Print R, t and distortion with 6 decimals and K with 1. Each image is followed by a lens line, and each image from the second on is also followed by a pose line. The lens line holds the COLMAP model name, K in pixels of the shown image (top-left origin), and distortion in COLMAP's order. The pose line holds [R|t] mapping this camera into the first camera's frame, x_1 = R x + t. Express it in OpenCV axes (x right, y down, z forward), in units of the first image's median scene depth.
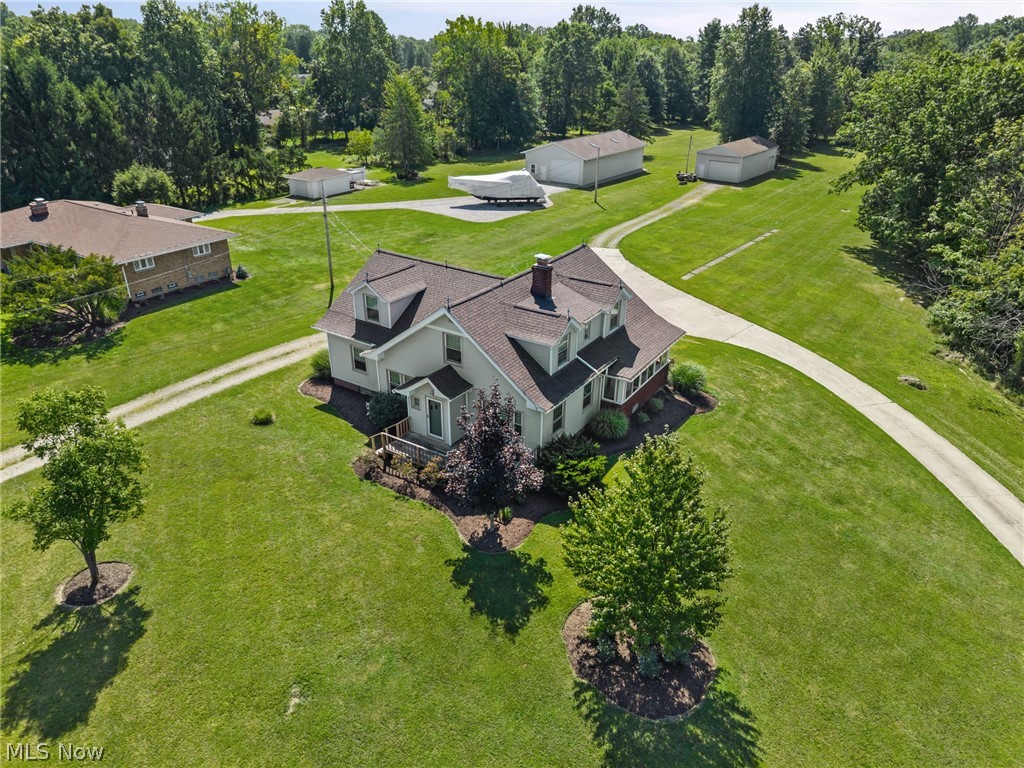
lens RADIAL K [[691.1, 0, 512.5], [0, 691.1, 378.2], [0, 0, 1]] dist [0.009153, 0.000377]
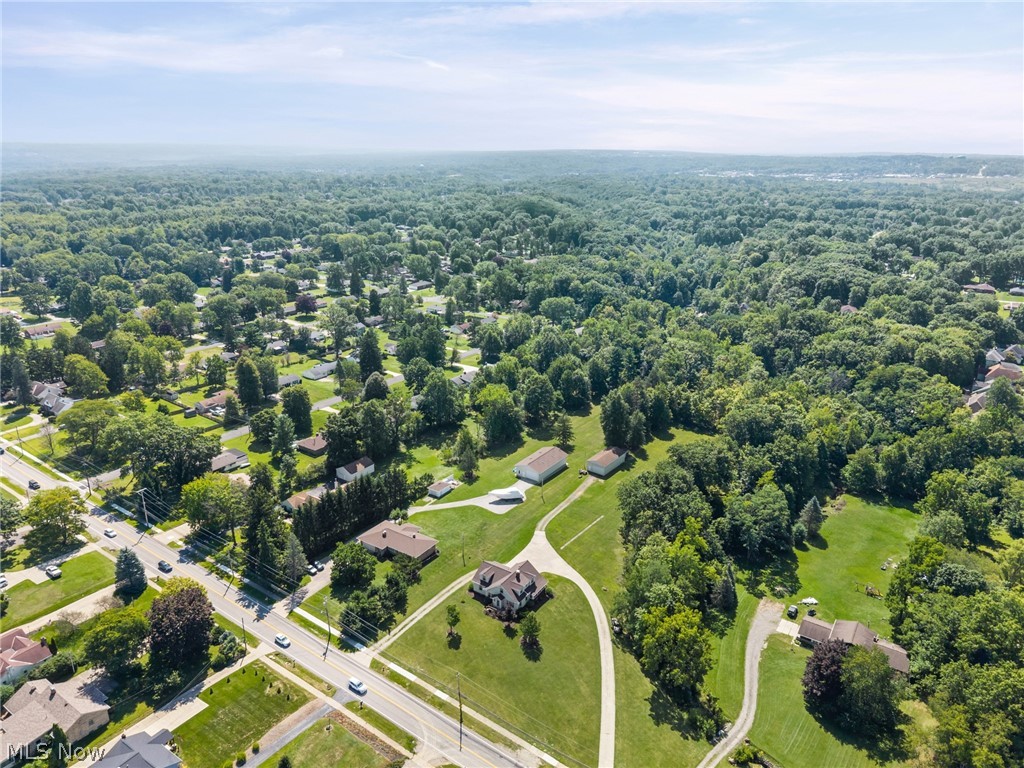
lens RADIAL K [[681.4, 0, 512.0], [0, 681.4, 384.0], [0, 0, 1]] dist [0.043802, -0.049484]
pose [[0.999974, 0.004463, 0.005580, -0.025499], [-0.003780, 0.993133, -0.116933, -0.668994], [-0.006064, 0.116909, 0.993124, -2.975760]]
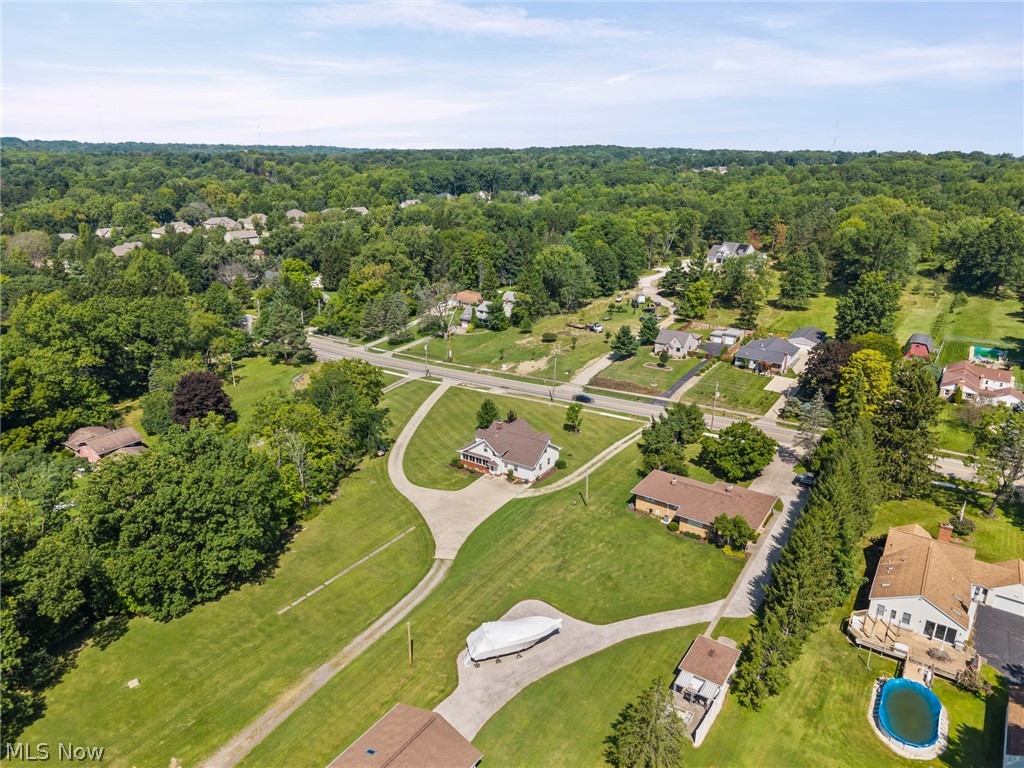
lens RADIAL K [[681.4, 0, 512.0], [0, 681.4, 384.0], [0, 0, 1]] dist [0.043802, -0.049484]
pose [[-0.999932, -0.009510, 0.006743, -0.037992], [-0.001930, 0.705462, 0.708745, -2.101829], [-0.011497, 0.708684, -0.705433, 2.443987]]
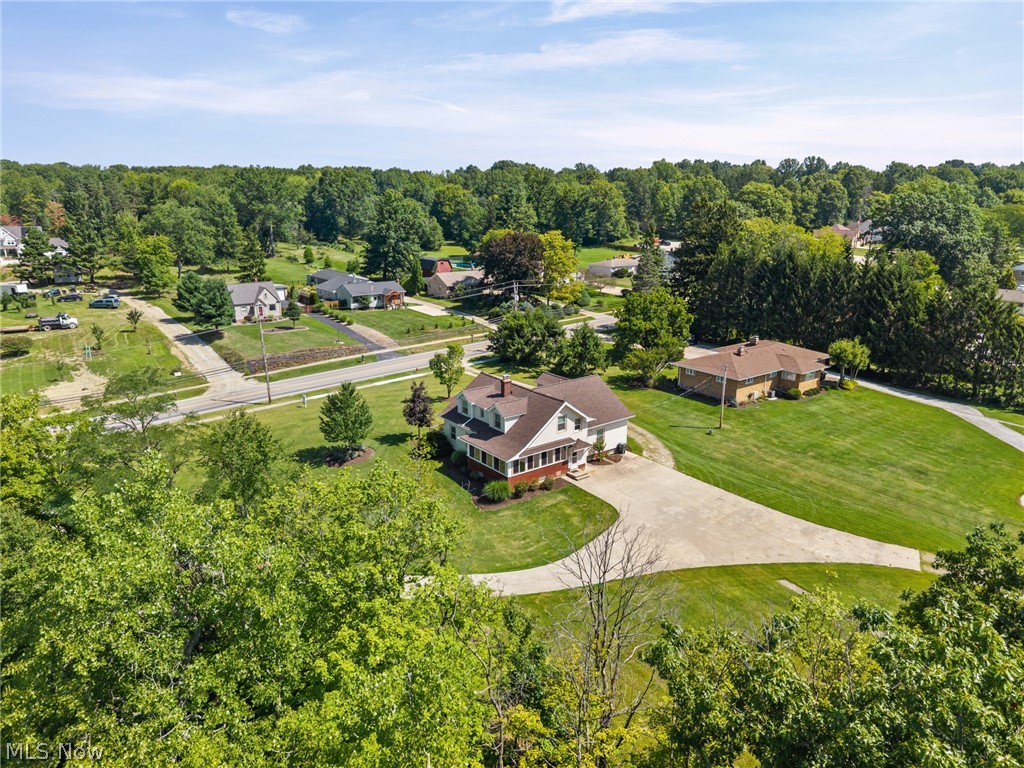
lens RADIAL K [[681.4, 0, 512.0], [0, 681.4, 384.0], [0, 0, 1]] dist [0.043802, -0.049484]
pose [[-0.329379, 0.247050, -0.911305, 1.195453], [-0.413919, 0.829697, 0.374532, -0.592077], [0.848635, 0.500569, -0.171026, 0.909958]]
